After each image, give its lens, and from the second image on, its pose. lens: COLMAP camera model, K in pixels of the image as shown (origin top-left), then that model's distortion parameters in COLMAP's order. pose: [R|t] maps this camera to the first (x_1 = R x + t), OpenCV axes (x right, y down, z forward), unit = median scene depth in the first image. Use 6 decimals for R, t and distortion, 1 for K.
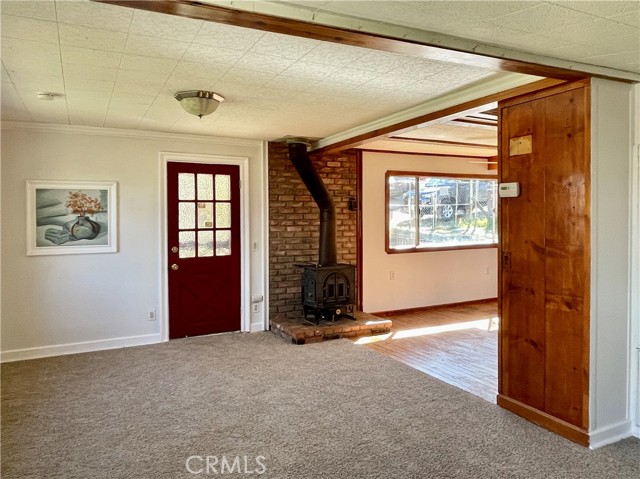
lens RADIAL K [[459.8, 0, 319.7], [0, 459.8, 191.3], [0, 0, 1]] dist [0.040633, -0.031911]
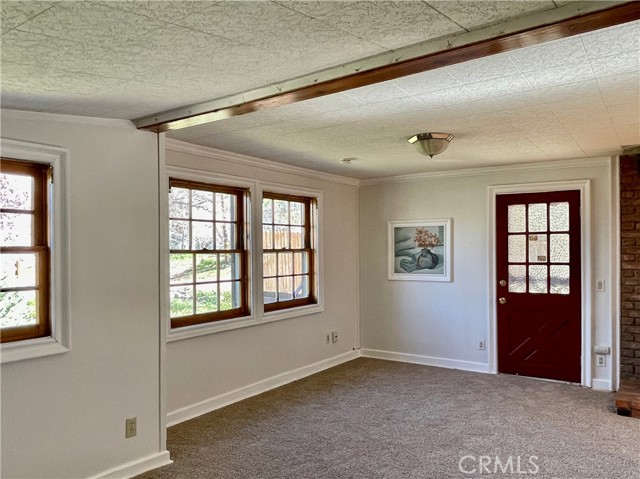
lens RADIAL K [[499.5, 0, 356.5], [0, 499.5, 213.4], [0, 0, 1]] dist [0.036771, -0.039340]
pose [[0.506995, -0.061116, -0.859779, 0.467422], [0.048165, 0.997933, -0.042534, 0.008032], [0.860602, -0.019847, 0.508891, 0.188588]]
